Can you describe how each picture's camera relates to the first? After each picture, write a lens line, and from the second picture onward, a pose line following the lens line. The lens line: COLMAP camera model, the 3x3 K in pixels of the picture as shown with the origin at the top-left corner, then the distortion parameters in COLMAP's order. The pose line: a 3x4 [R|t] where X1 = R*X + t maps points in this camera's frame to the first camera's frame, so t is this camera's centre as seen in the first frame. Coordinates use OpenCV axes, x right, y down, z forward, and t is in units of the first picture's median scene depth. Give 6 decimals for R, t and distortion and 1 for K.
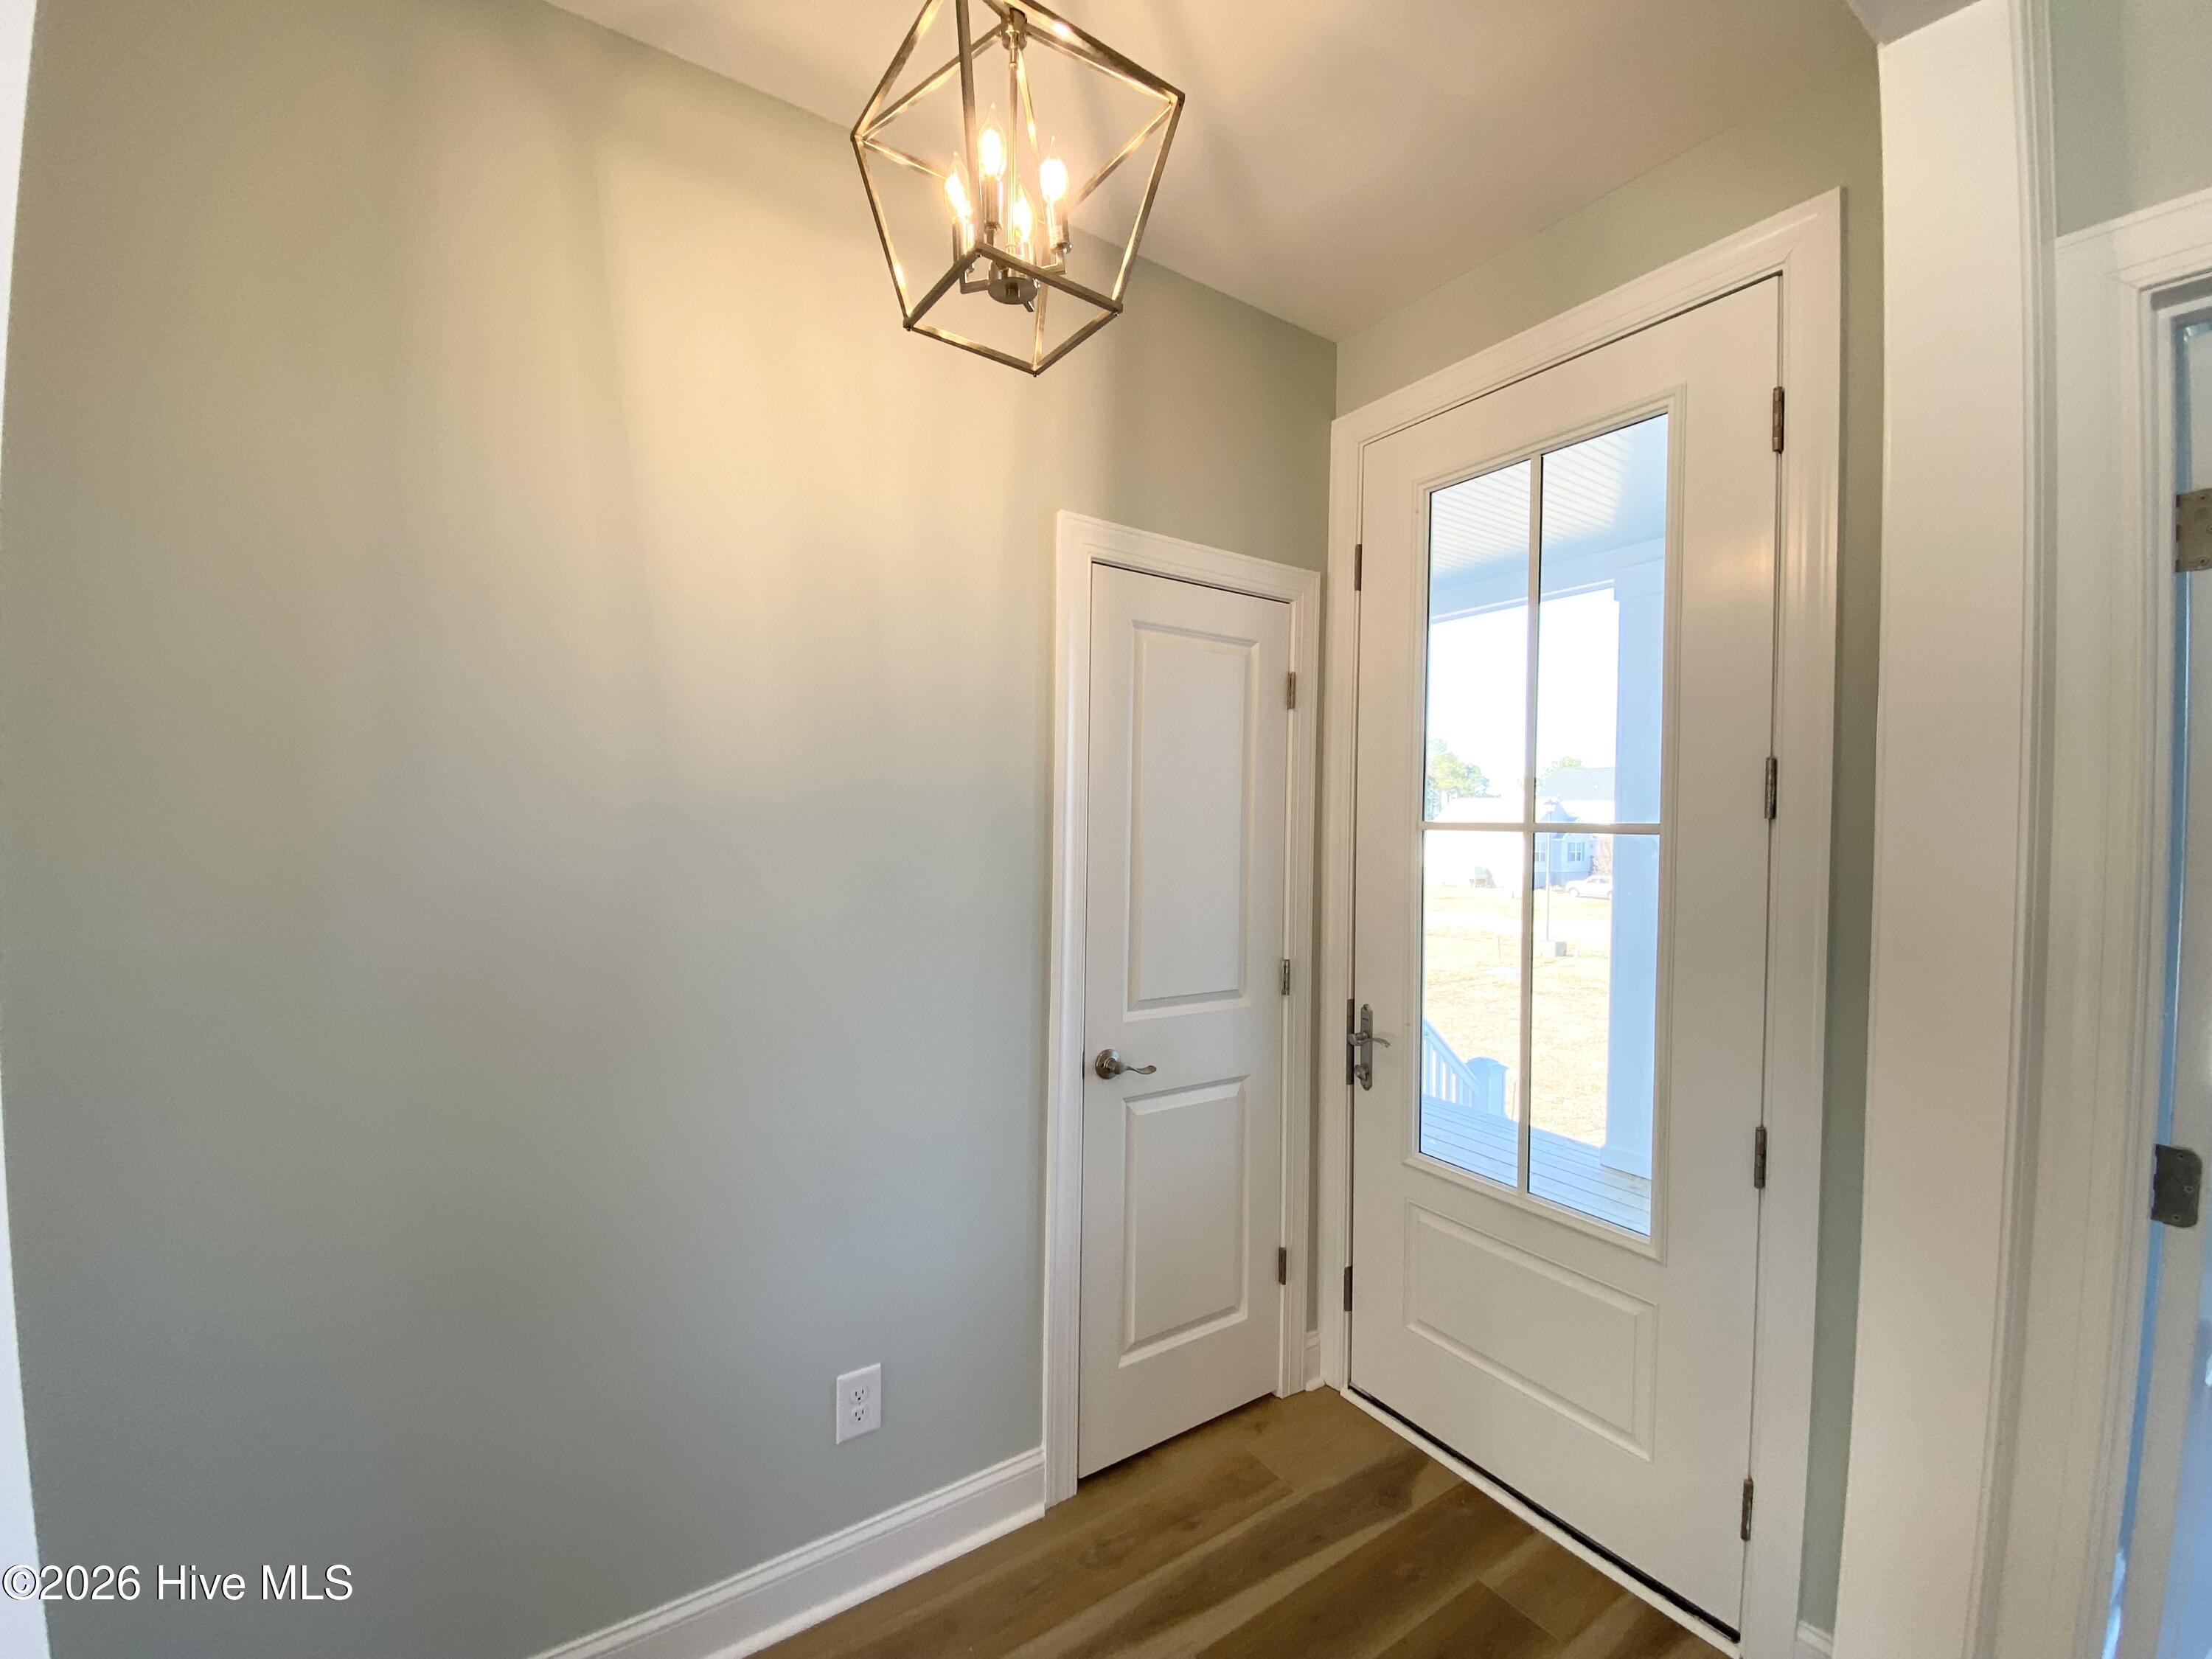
lens RADIAL K [[902.2, 0, 1092.6], [0, 902.2, 840.1], [0, 0, 1]] dist [-0.020717, -0.002777]
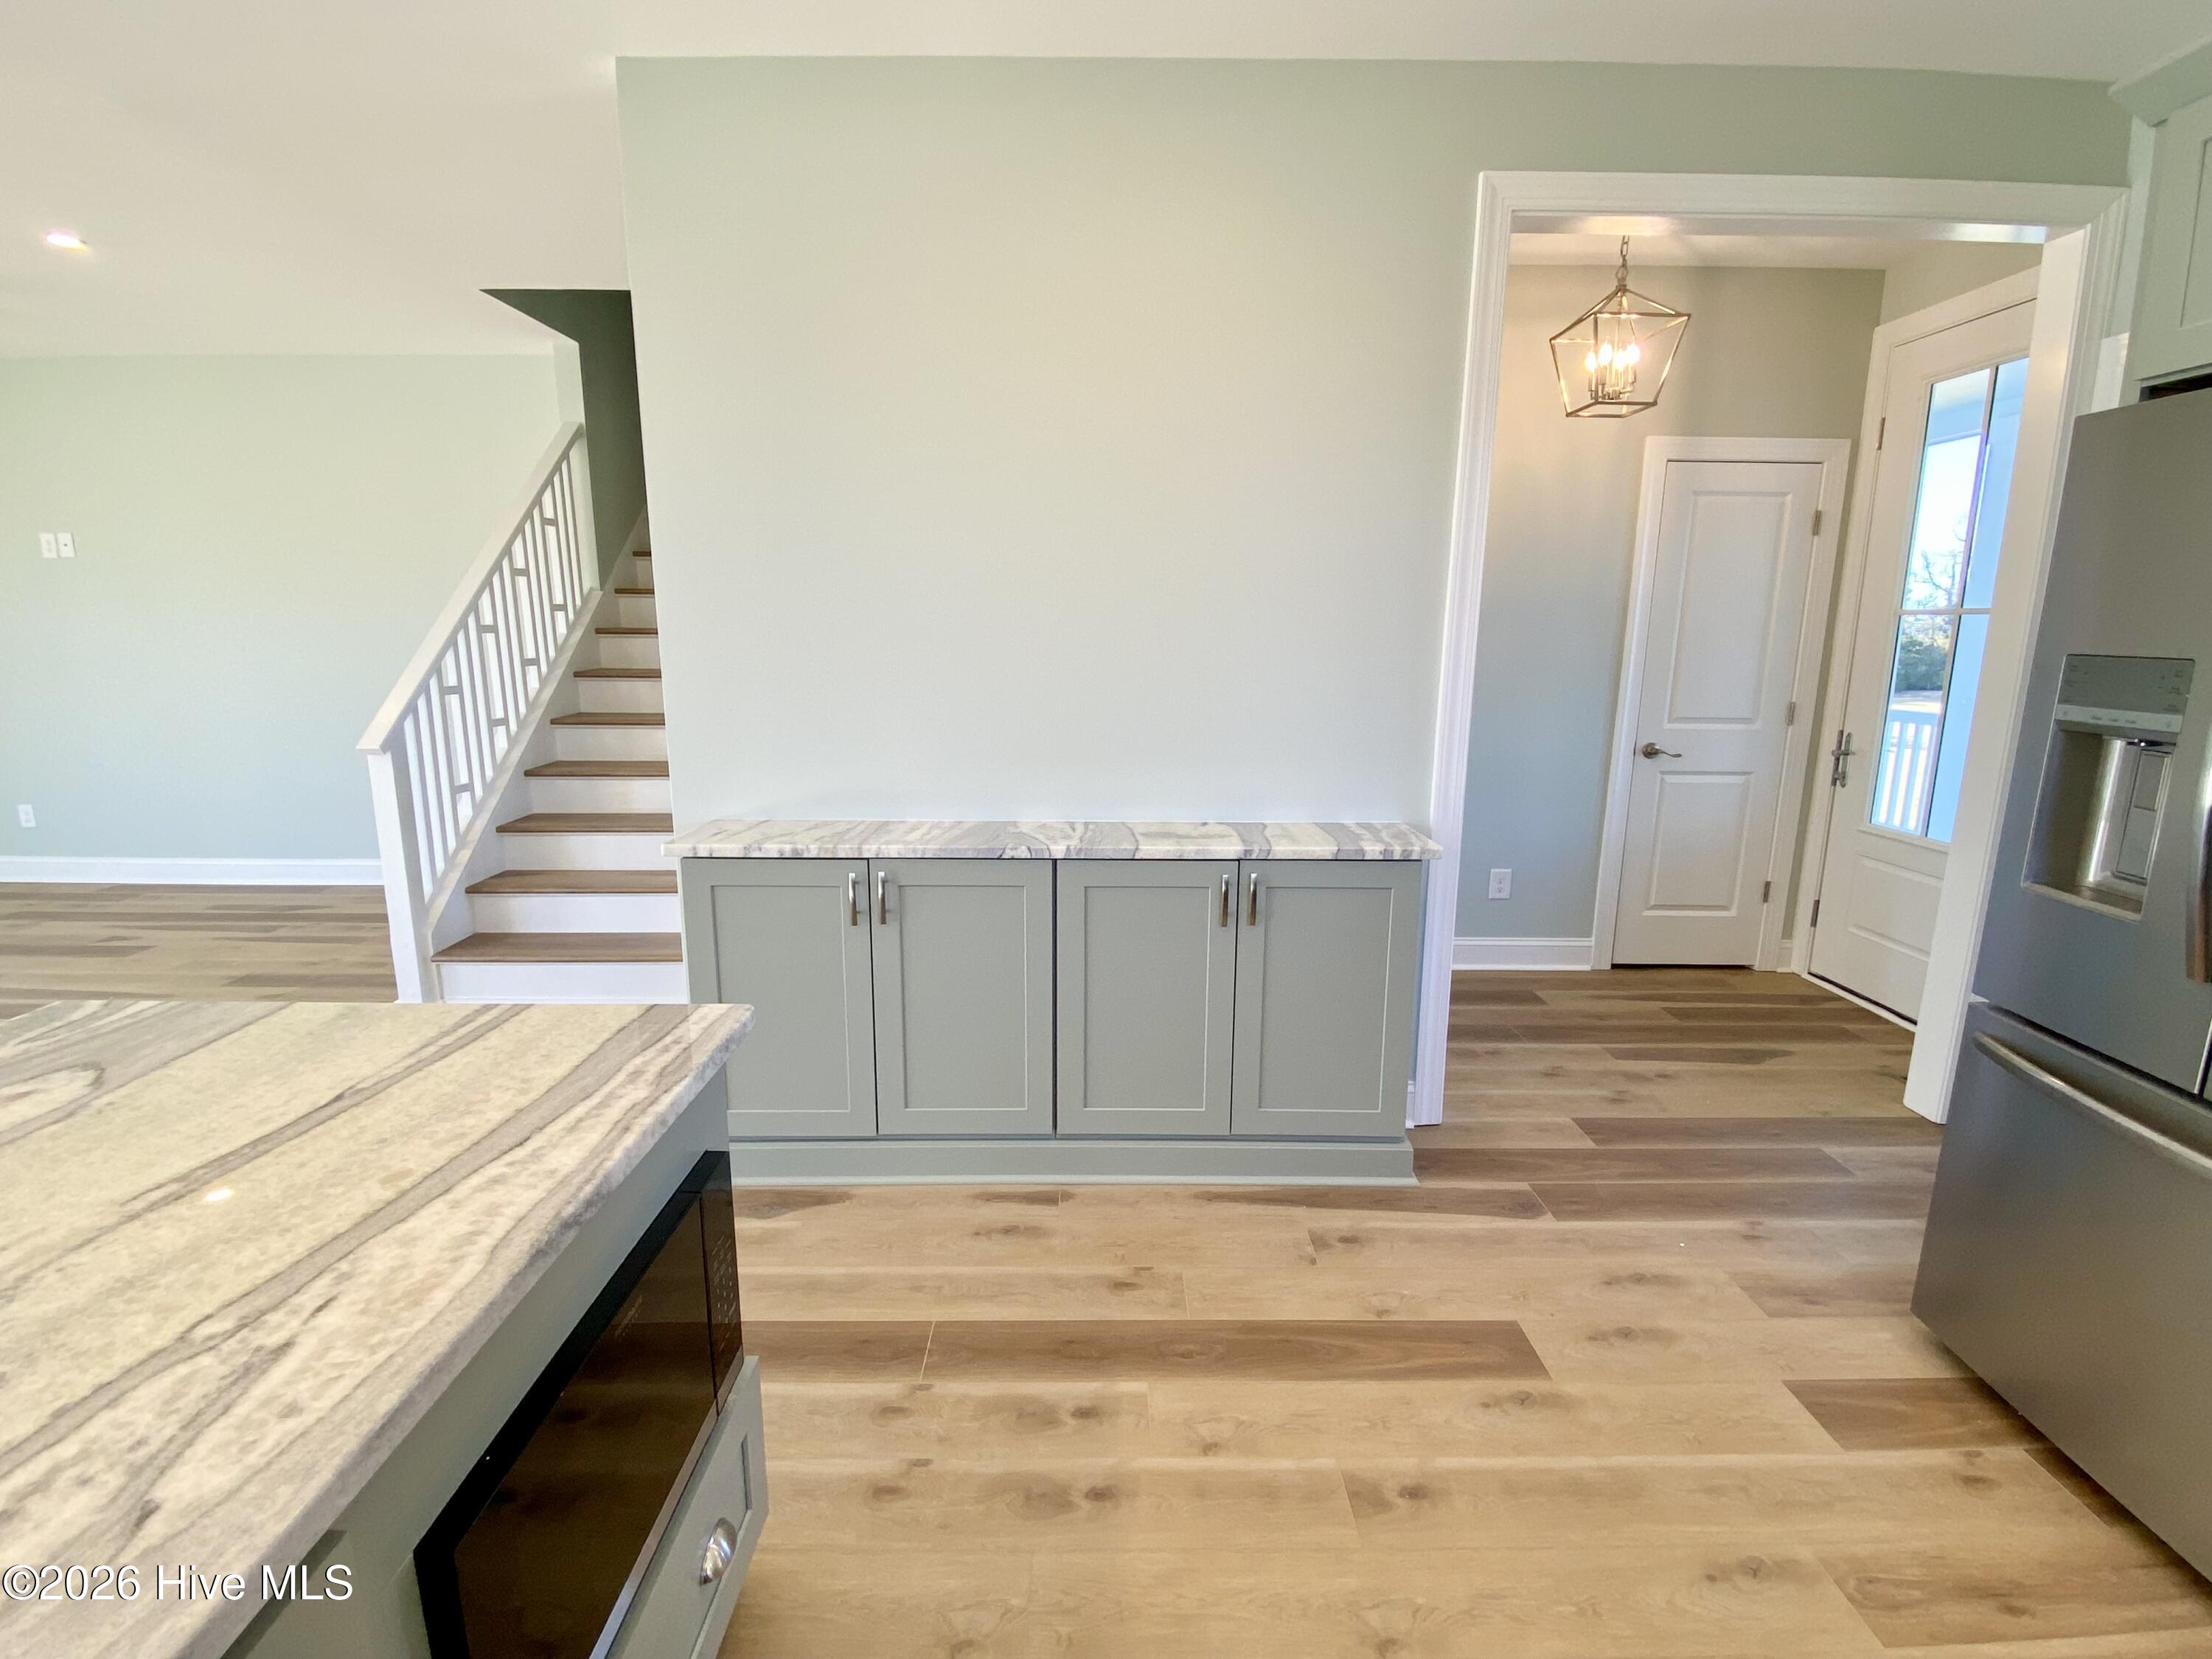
lens RADIAL K [[1030.1, 0, 1126.7], [0, 1030.1, 830.3], [0, 0, 1]] dist [0.015493, -0.000080]
pose [[0.852590, 0.093922, -0.514071, 0.195341], [-0.010130, 0.986502, 0.163435, 0.077895], [0.522482, -0.134136, 0.842033, -1.270016]]
